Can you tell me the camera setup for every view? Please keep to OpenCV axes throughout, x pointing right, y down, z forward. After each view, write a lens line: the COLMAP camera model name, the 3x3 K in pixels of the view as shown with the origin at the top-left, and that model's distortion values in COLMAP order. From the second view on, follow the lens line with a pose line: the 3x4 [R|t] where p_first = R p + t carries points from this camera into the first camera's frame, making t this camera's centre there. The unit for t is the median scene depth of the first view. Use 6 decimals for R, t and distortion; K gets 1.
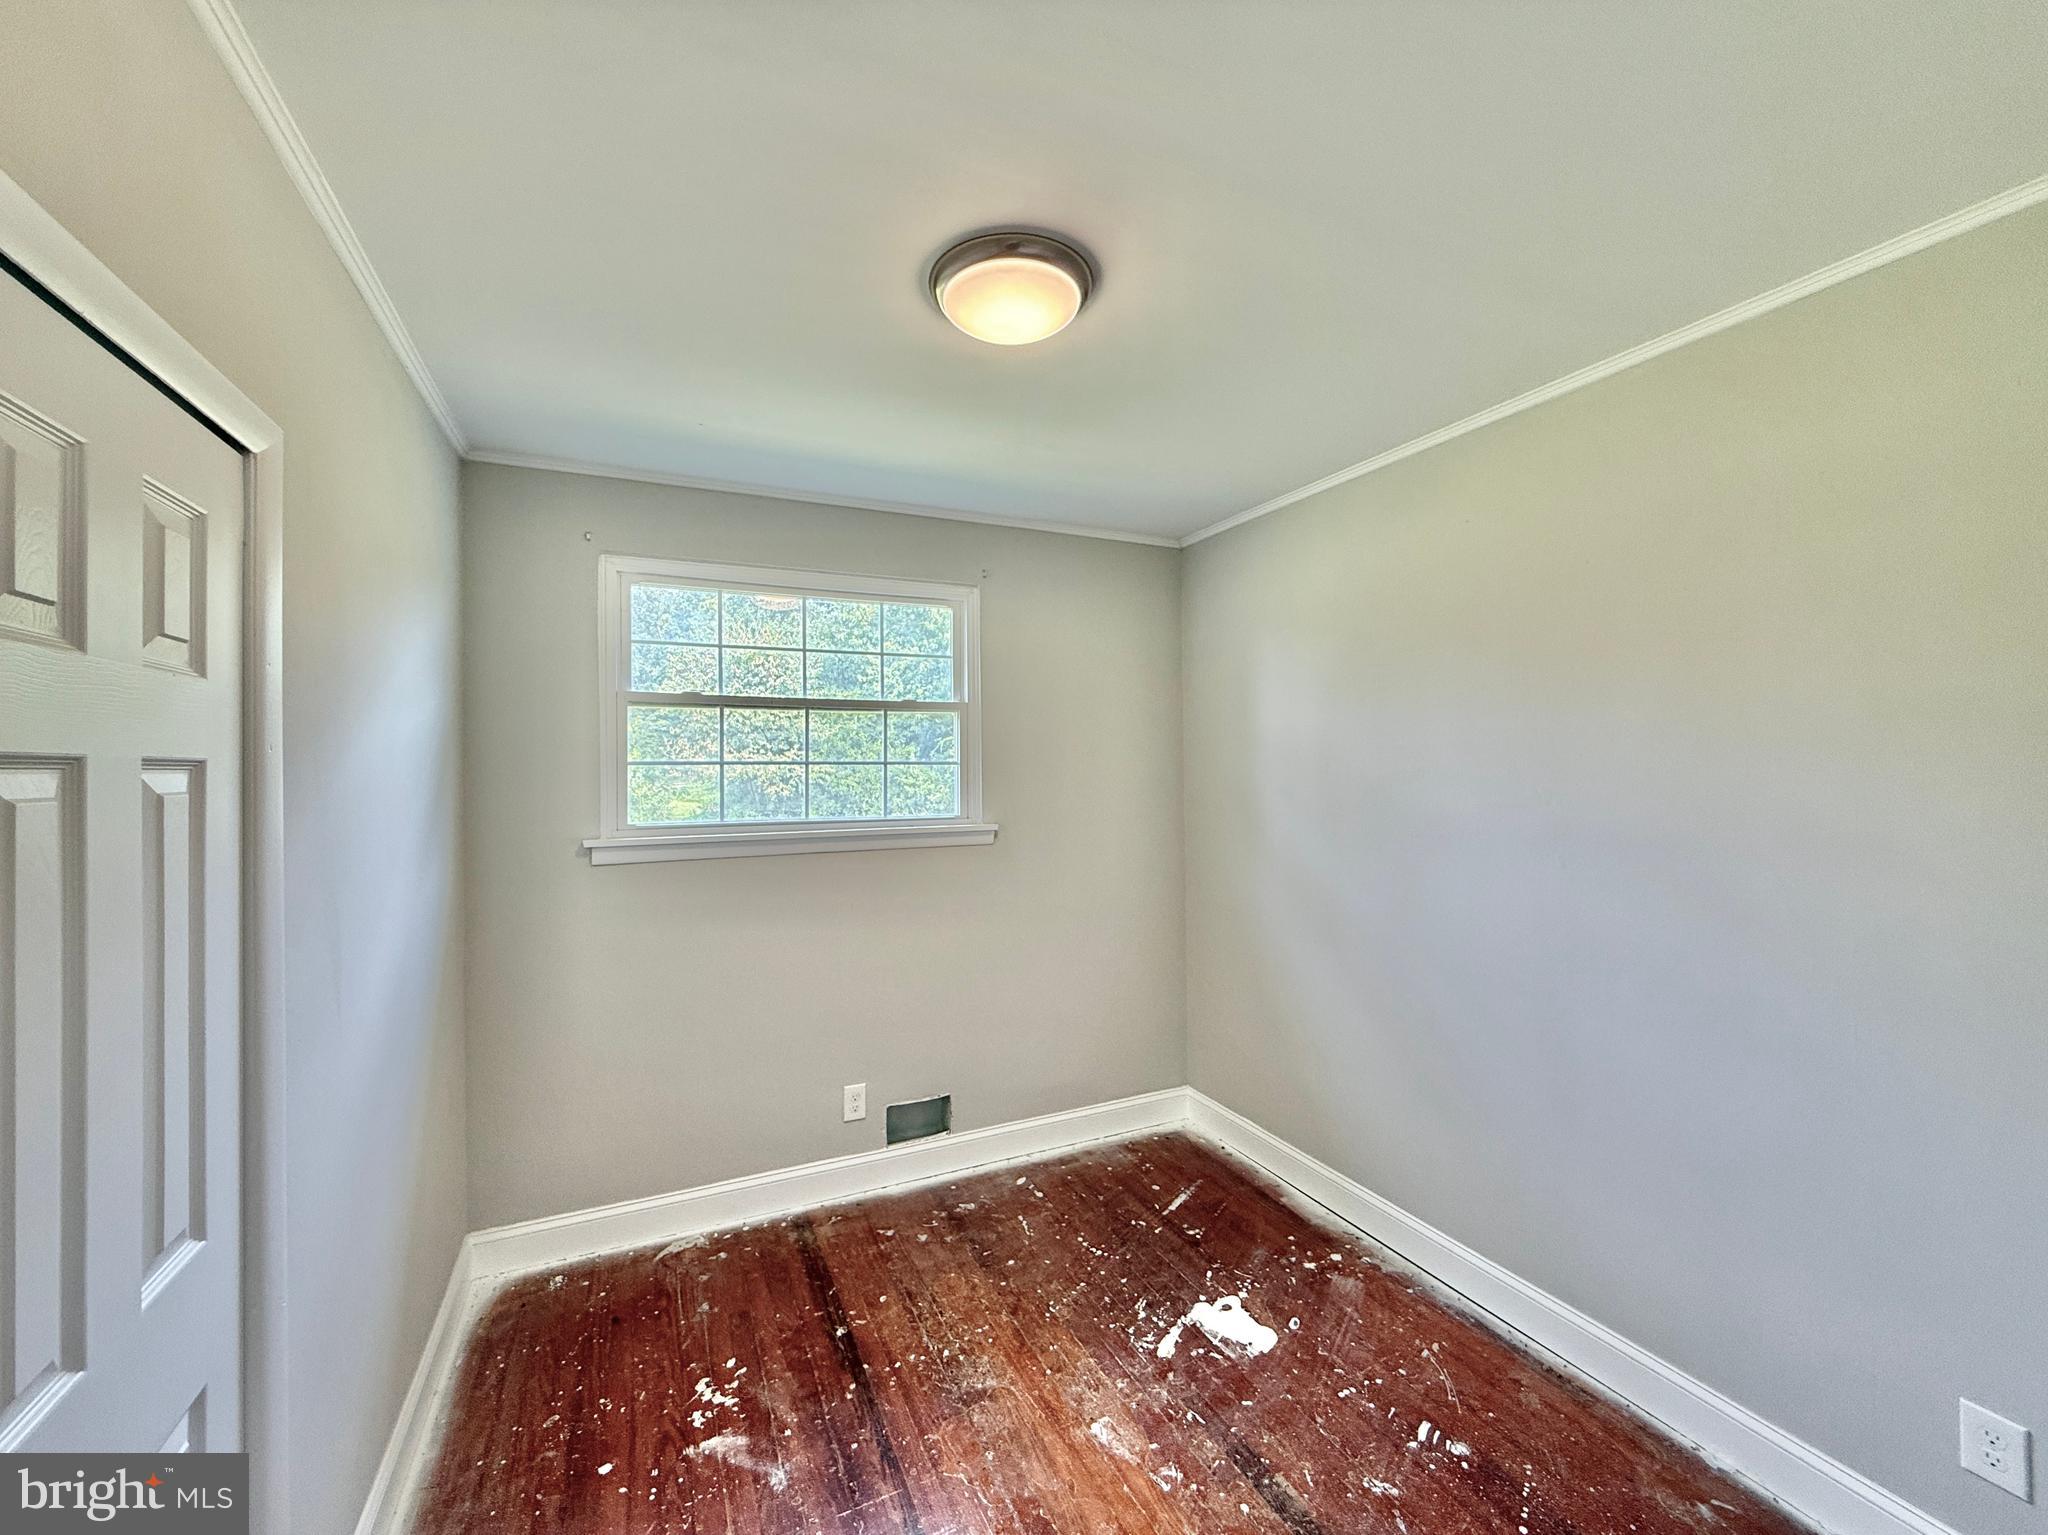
lens RADIAL K [[826.1, 0, 1021.2], [0, 826.1, 755.4], [0, 0, 1]] dist [-0.000313, 0.000533]
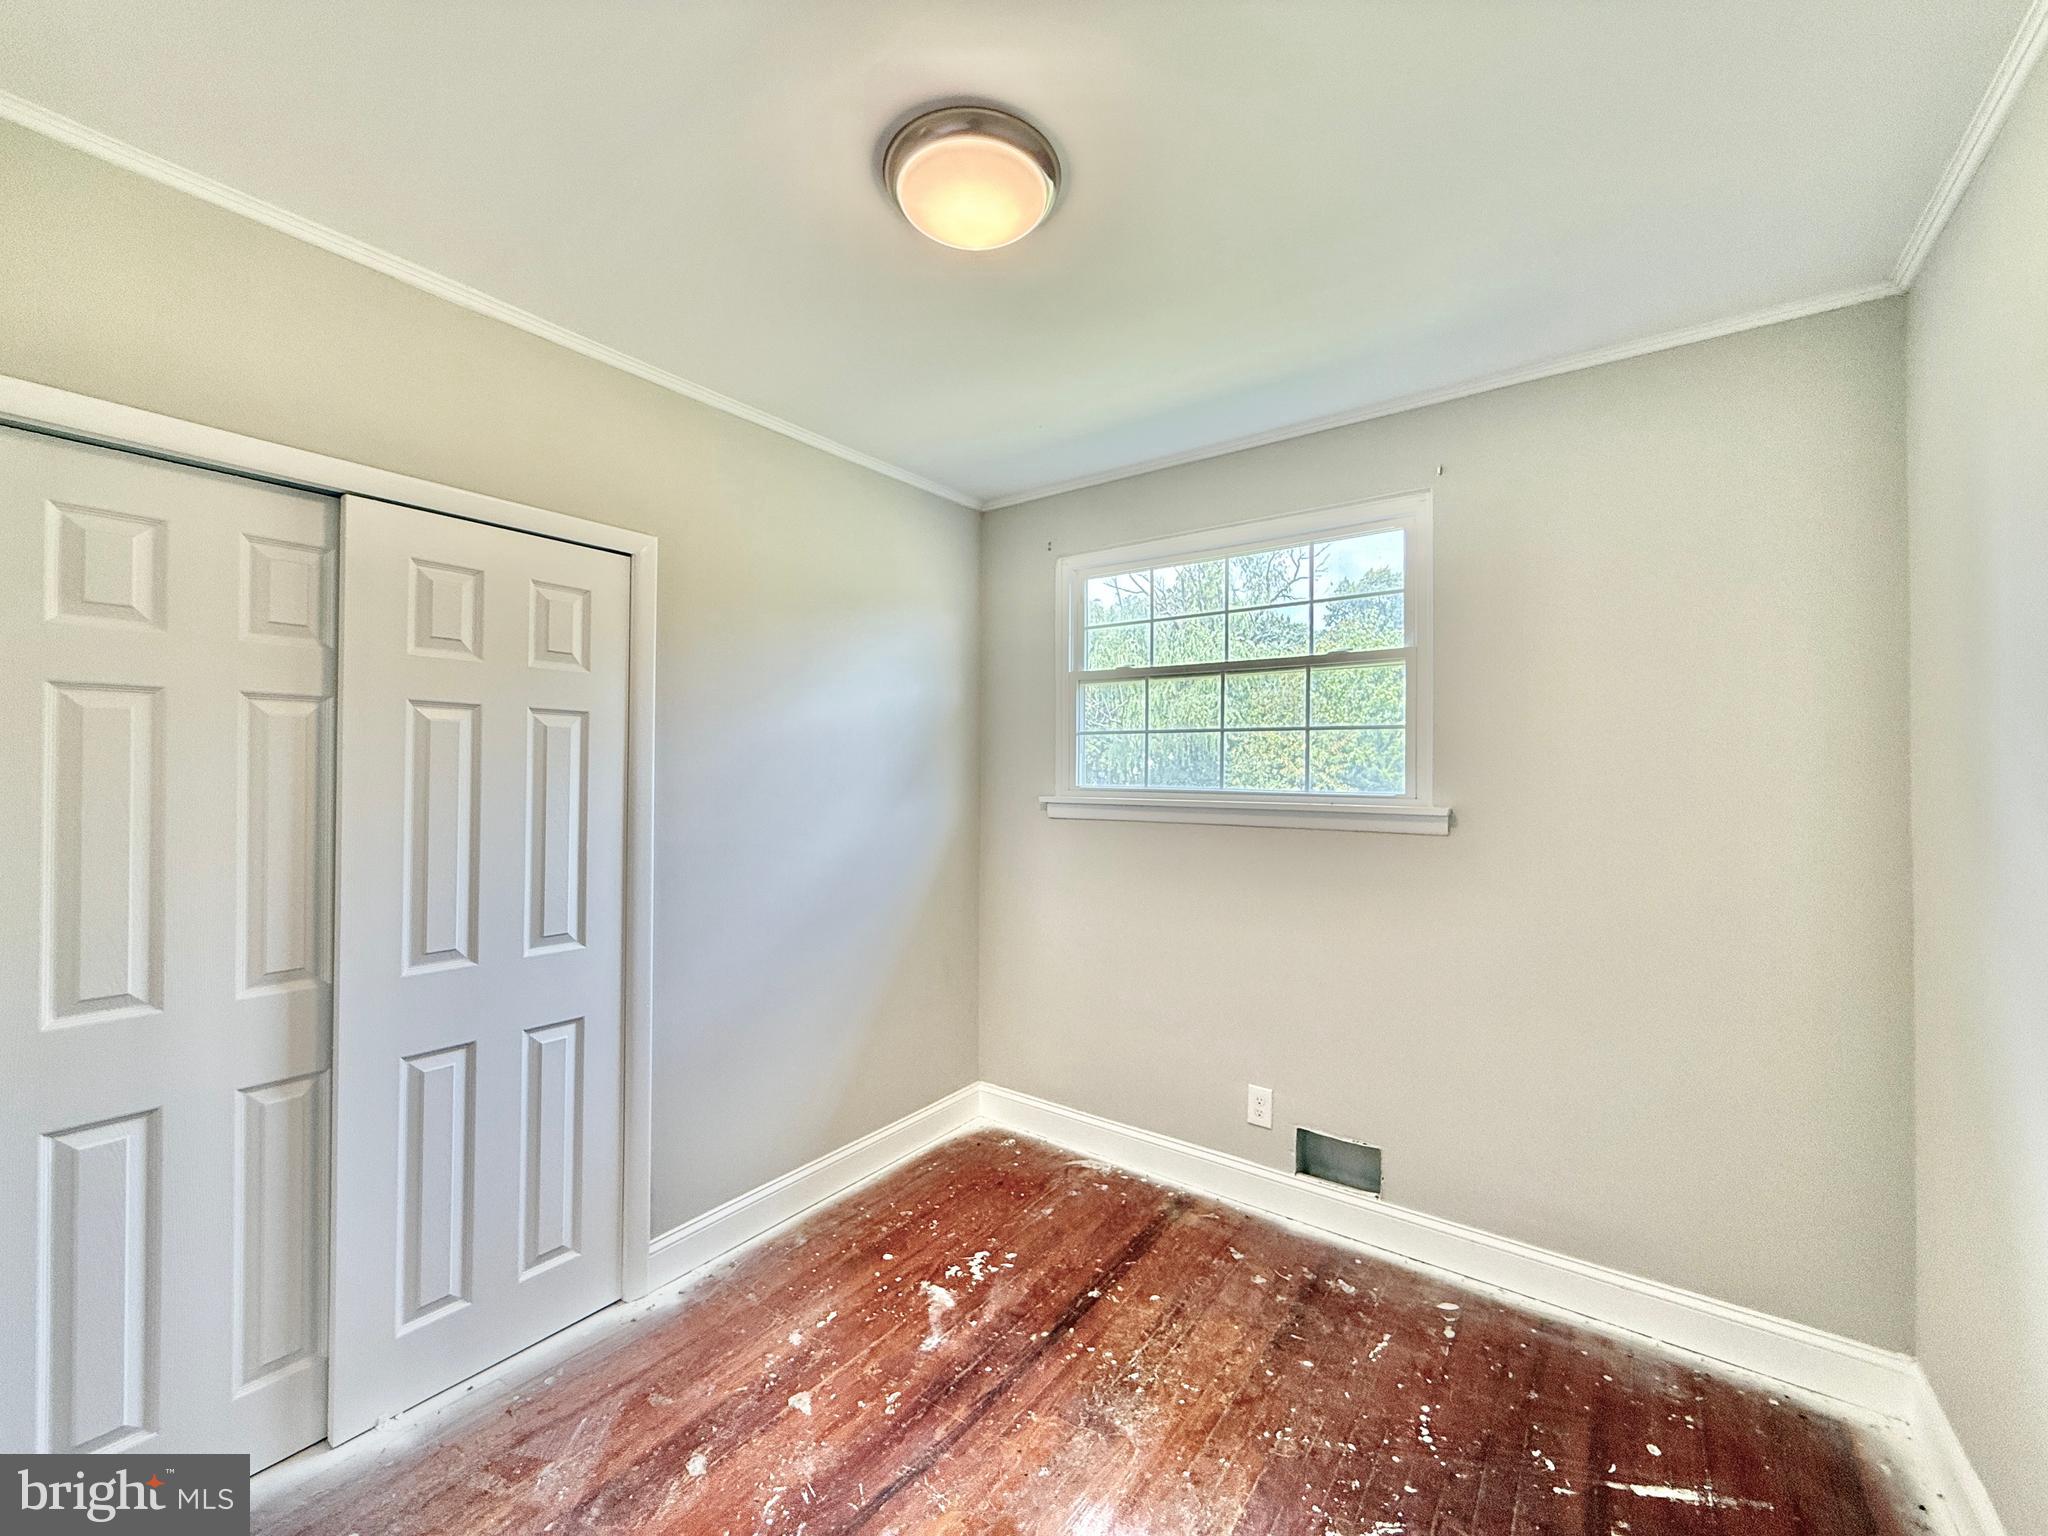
lens RADIAL K [[826.1, 0, 1016.5], [0, 826.1, 759.0], [0, 0, 1]] dist [-0.000313, 0.000533]
pose [[0.477061, -0.001202, -0.878869, 0.520198], [-0.000968, 0.999998, -0.001893, 0.049794], [0.878870, 0.001754, 0.477059, 0.380535]]
